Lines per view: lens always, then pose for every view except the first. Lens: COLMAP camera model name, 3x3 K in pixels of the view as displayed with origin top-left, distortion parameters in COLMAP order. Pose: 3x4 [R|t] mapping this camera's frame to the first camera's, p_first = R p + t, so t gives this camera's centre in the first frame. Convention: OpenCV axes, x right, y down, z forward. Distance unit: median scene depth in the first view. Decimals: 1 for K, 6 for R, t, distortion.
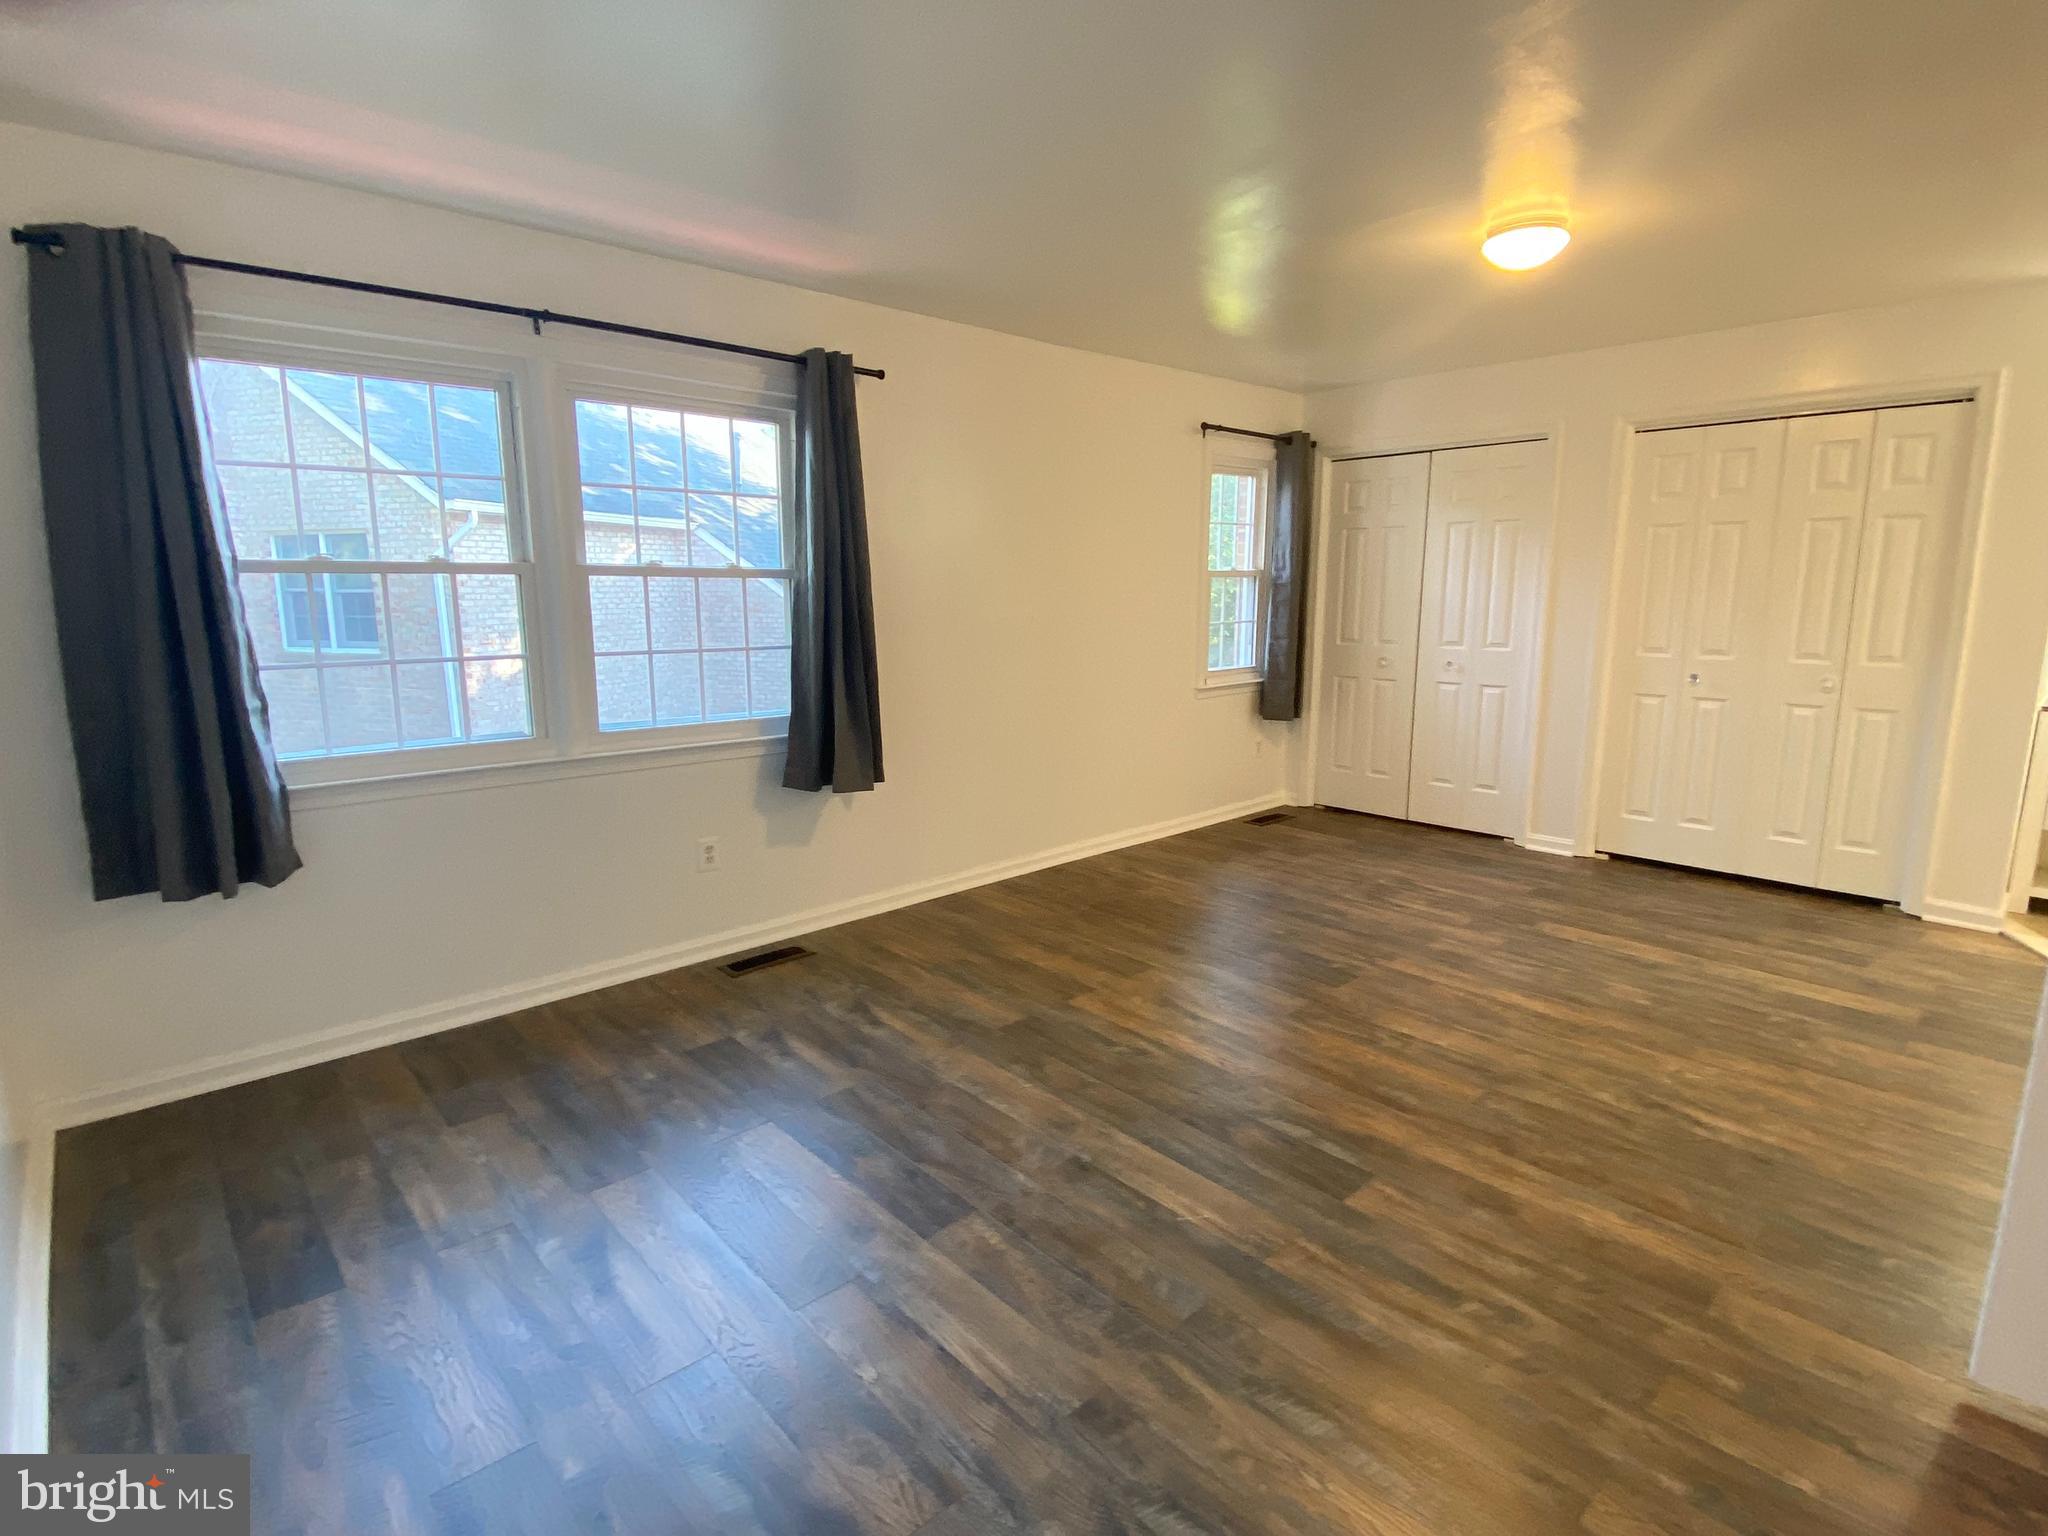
lens RADIAL K [[1003.8, 0, 1031.0], [0, 1003.8, 770.5], [0, 0, 1]] dist [0.072945, -0.077461]
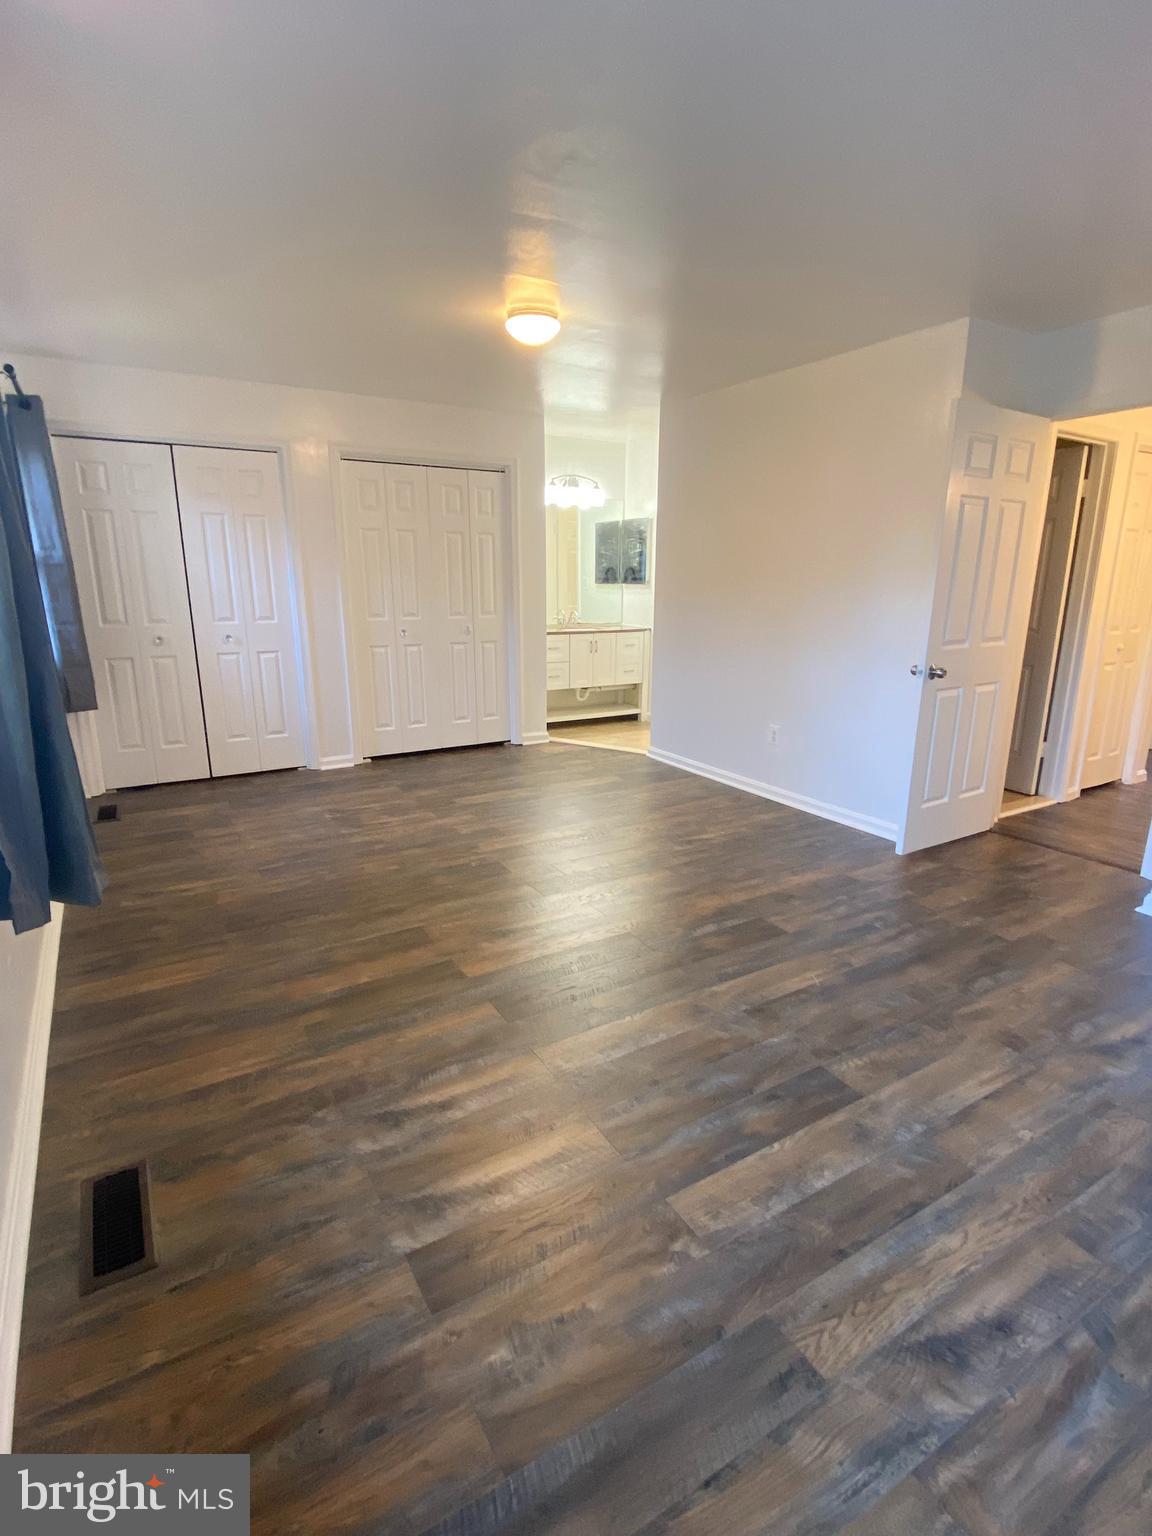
lens RADIAL K [[752.9, 0, 576.0], [0, 752.9, 768.0], [0, 0, 1]] dist [0.072945, -0.077461]
pose [[0.202845, -0.237779, 0.949903, -0.561374], [0.173875, 0.963400, 0.204028, -0.101667], [-0.963650, 0.123778, 0.236764, 0.622533]]
